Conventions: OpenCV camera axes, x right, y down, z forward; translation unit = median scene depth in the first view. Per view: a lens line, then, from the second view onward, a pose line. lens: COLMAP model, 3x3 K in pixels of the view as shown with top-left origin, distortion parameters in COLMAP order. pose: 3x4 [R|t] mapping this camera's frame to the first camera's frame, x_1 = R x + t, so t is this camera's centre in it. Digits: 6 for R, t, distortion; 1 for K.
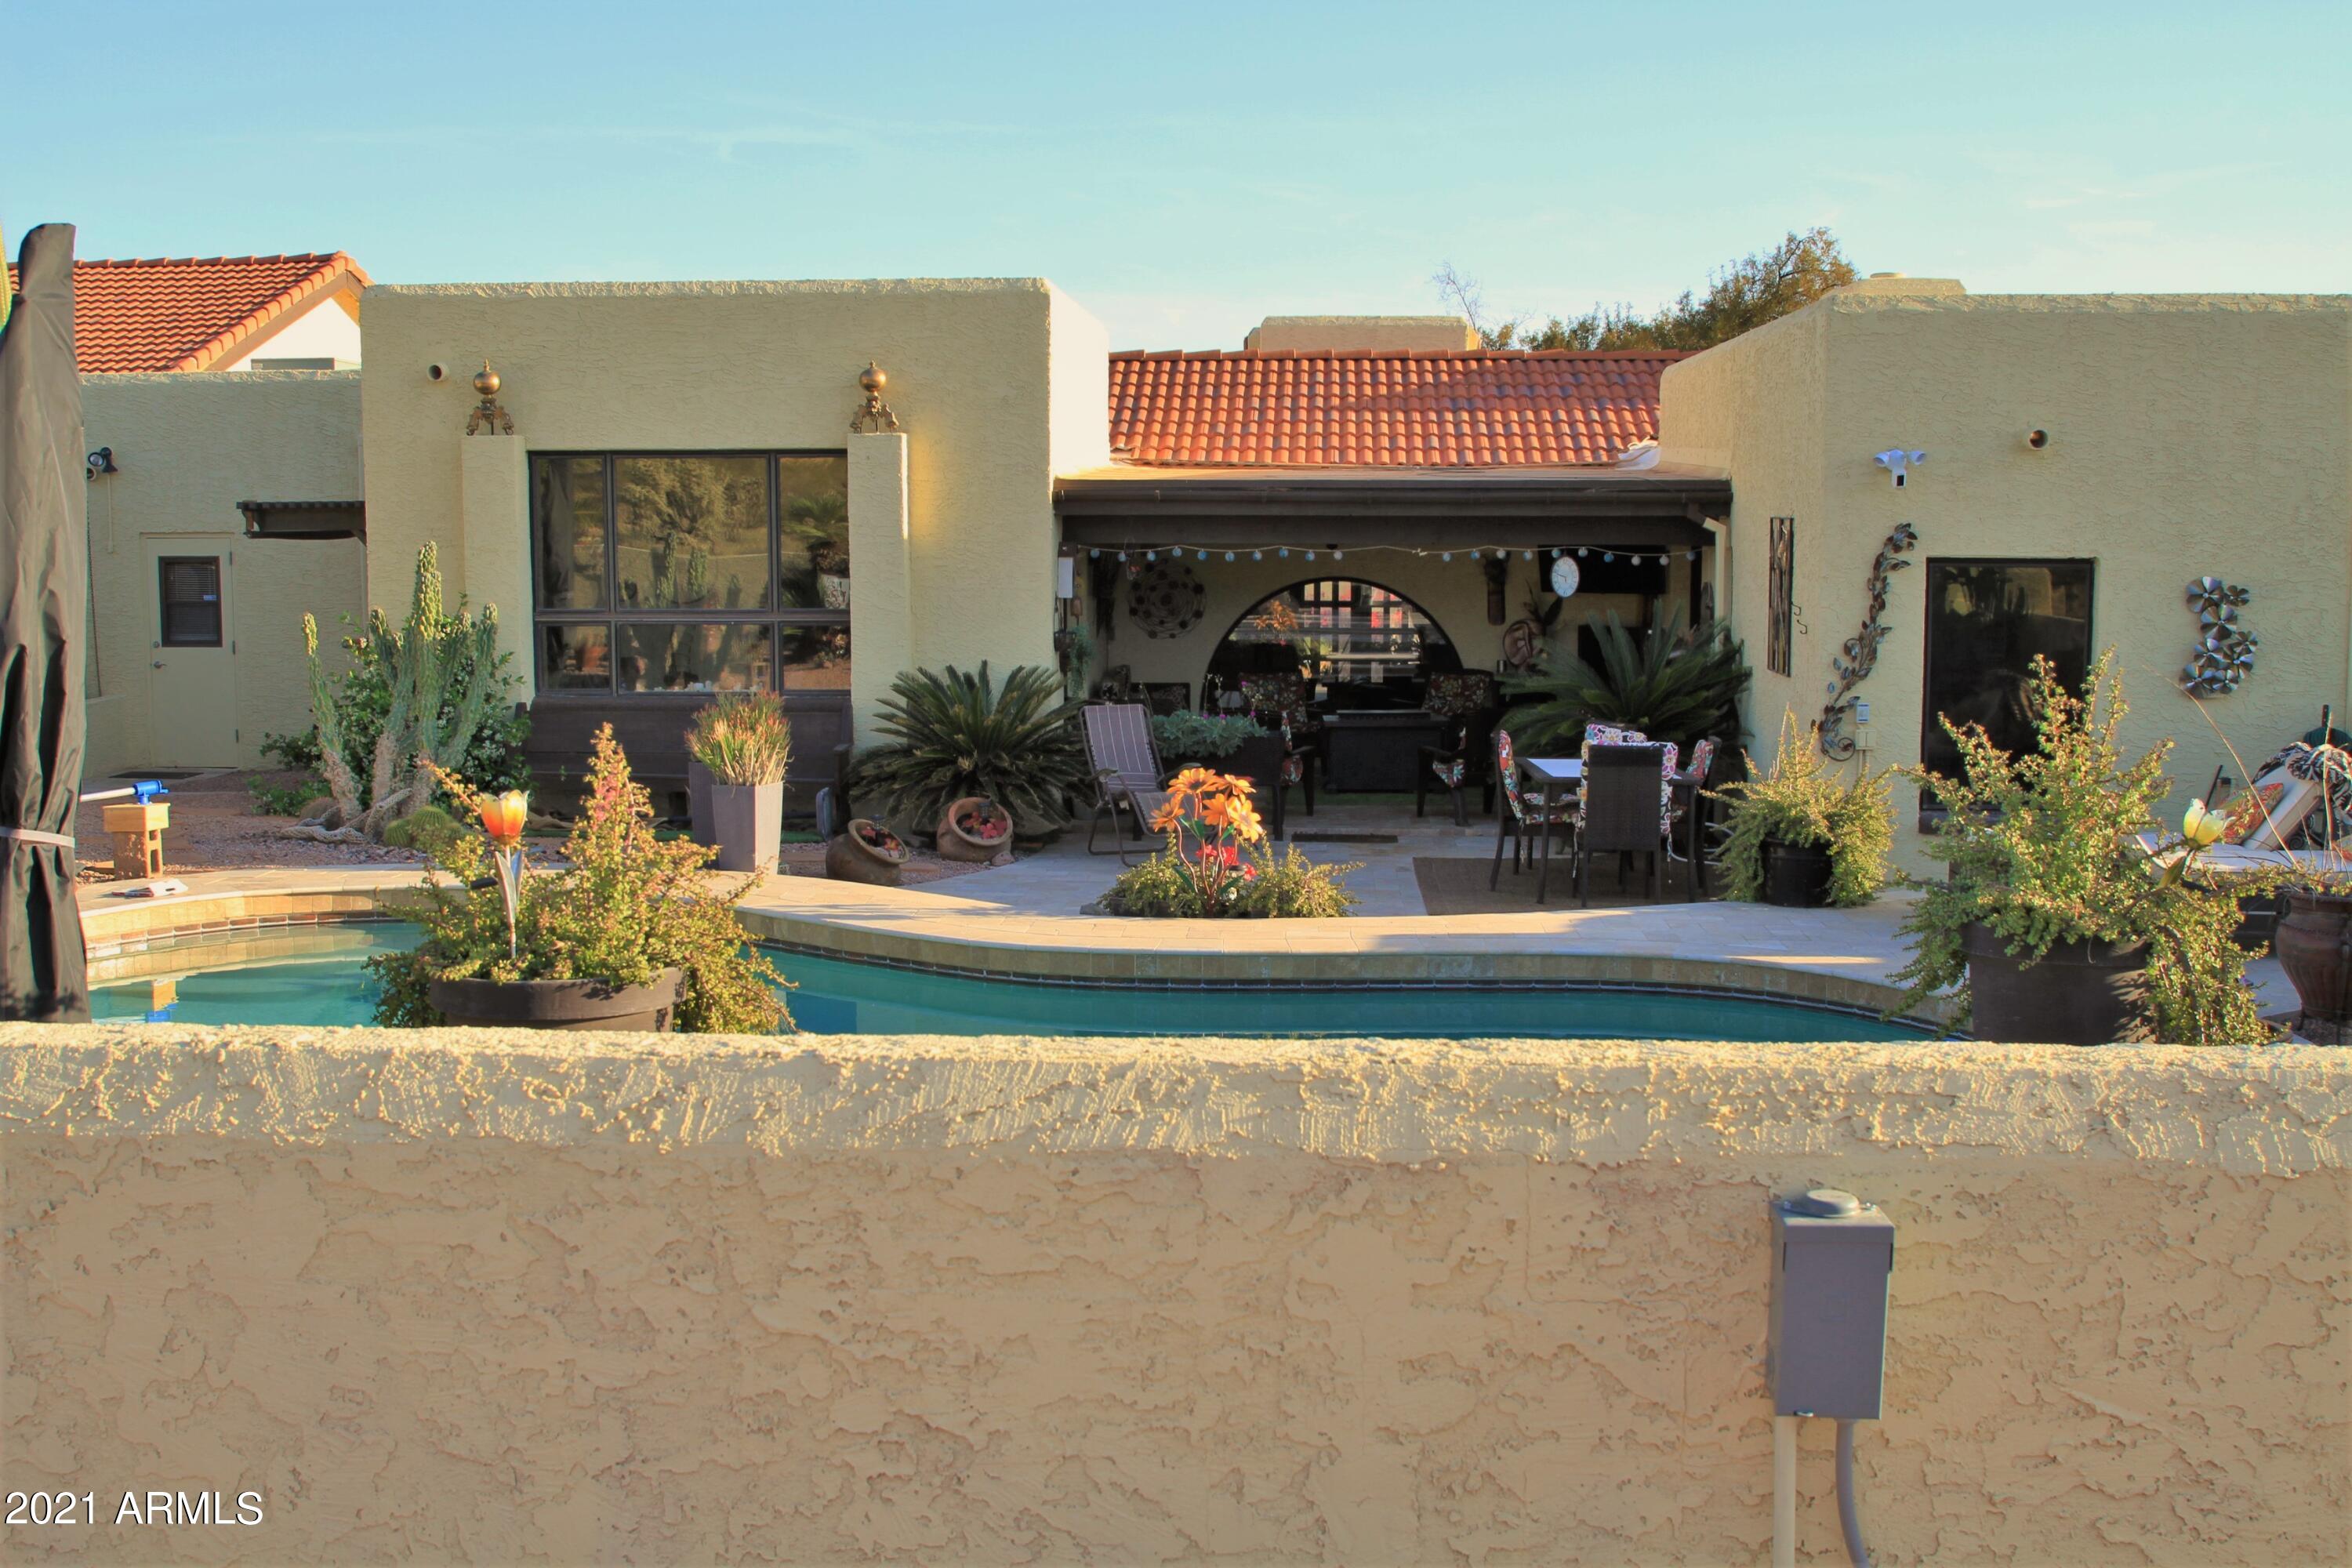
lens RADIAL K [[2648.1, 0, 1170.5], [0, 2648.1, 782.9], [0, 0, 1]] dist [-0.099149, 0.000000]
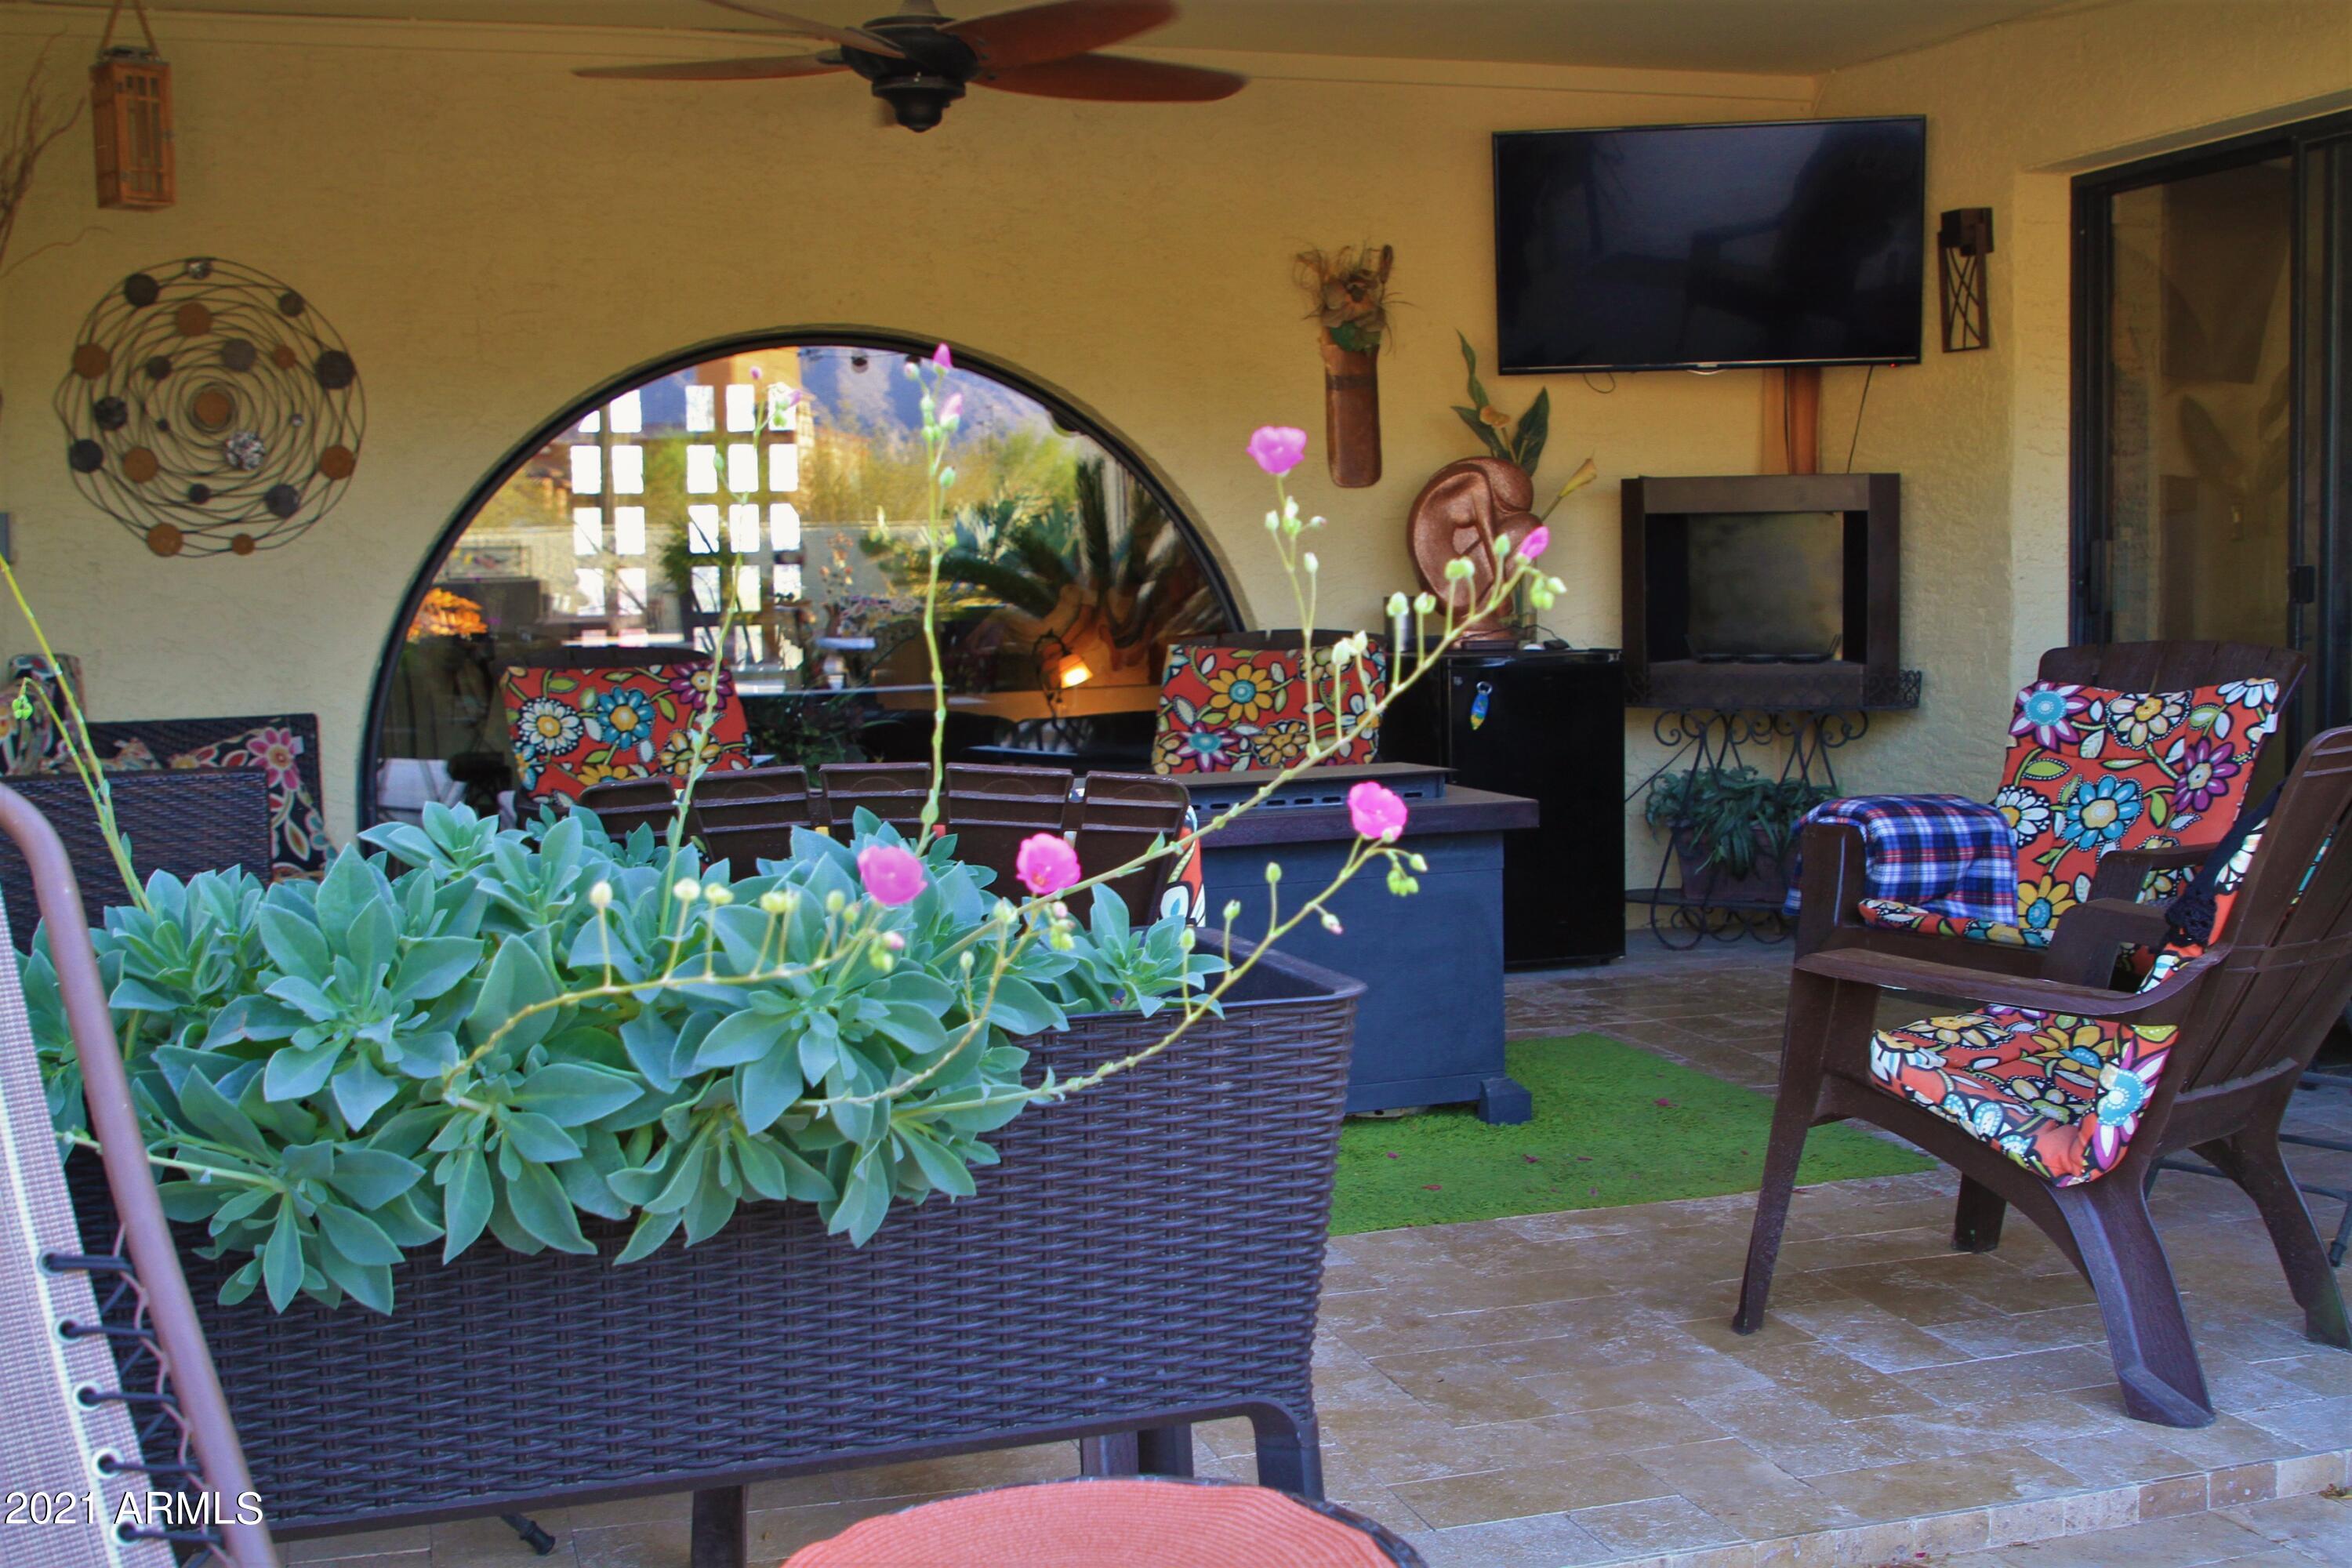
lens RADIAL K [[2648.1, 0, 1183.2], [0, 2648.1, 782.0], [0, 0, 1]] dist [-0.099149, 0.000000]
pose [[0.936730, -0.048454, 0.346684, -0.002755], [0.060475, 0.997883, -0.023934, -0.019520], [-0.344790, 0.043386, 0.937677, 0.721494]]
